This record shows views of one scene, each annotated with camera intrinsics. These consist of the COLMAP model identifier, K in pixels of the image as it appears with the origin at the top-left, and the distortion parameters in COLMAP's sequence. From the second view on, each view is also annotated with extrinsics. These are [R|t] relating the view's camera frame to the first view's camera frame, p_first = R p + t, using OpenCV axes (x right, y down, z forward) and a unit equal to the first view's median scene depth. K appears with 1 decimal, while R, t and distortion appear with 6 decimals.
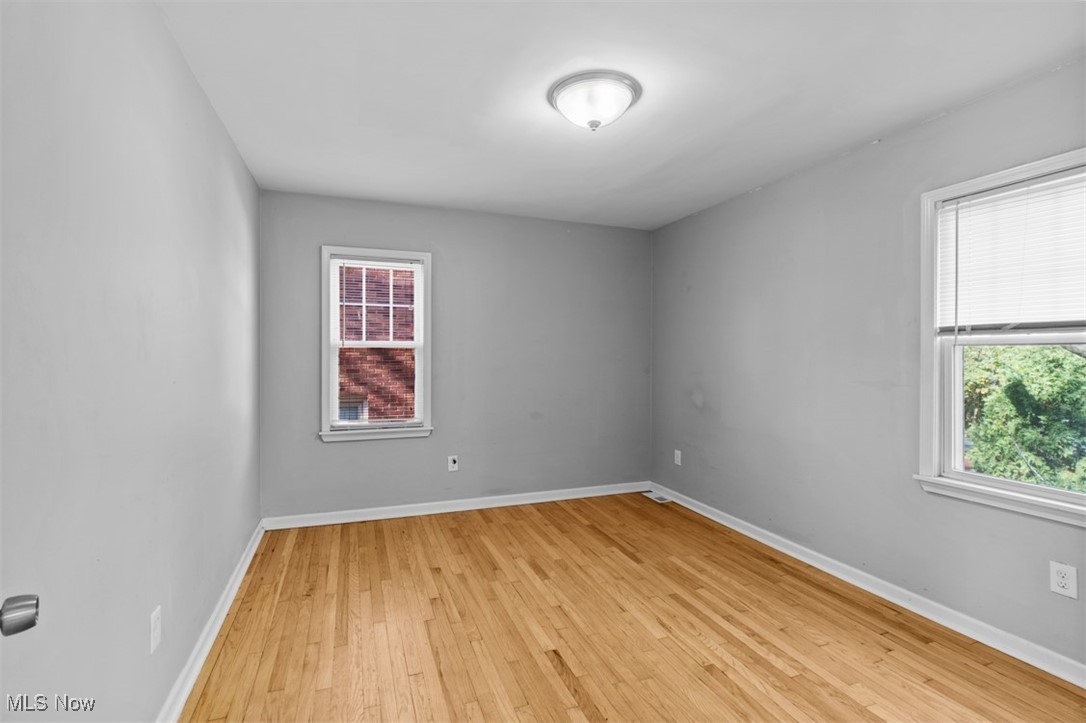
lens RADIAL K [[485.4, 0, 536.8], [0, 485.4, 344.9], [0, 0, 1]] dist [-0.001356, 0.000281]
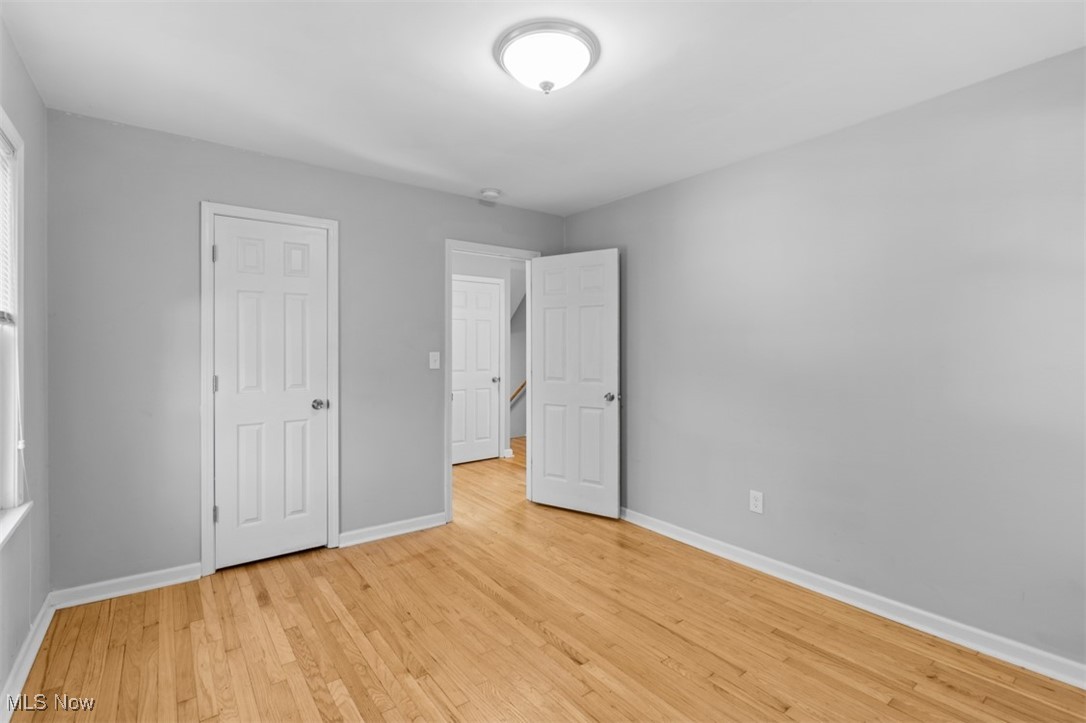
lens RADIAL K [[500.4, 0, 520.4], [0, 500.4, 344.9], [0, 0, 1]] dist [0.000378, 0.000734]
pose [[-0.967361, -0.005507, -0.253344, 0.368982], [0.000742, 0.999698, -0.024563, 0.031707], [0.253403, -0.023949, -0.967064, 1.778431]]
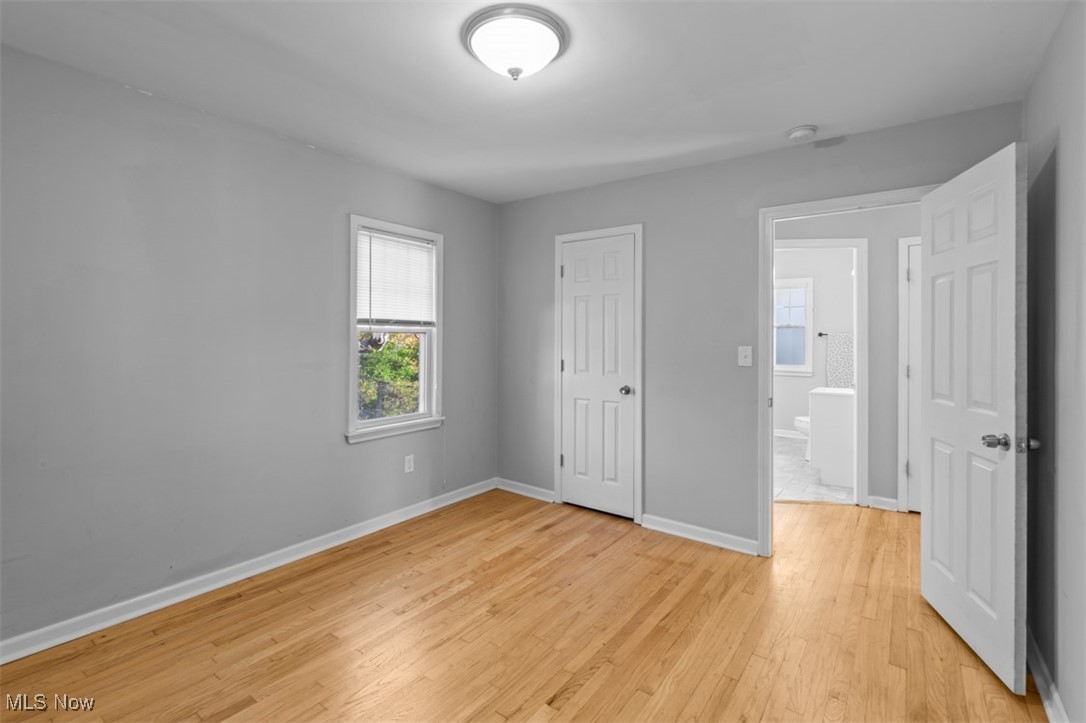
lens RADIAL K [[499.8, 0, 521.0], [0, 499.8, 331.5], [0, 0, 1]] dist [0.002017, 0.000264]
pose [[-0.512631, 0.004427, 0.858597, -0.618196], [-0.024189, 0.999515, -0.019596, 0.016653], [-0.858268, -0.030814, -0.512276, 1.379675]]
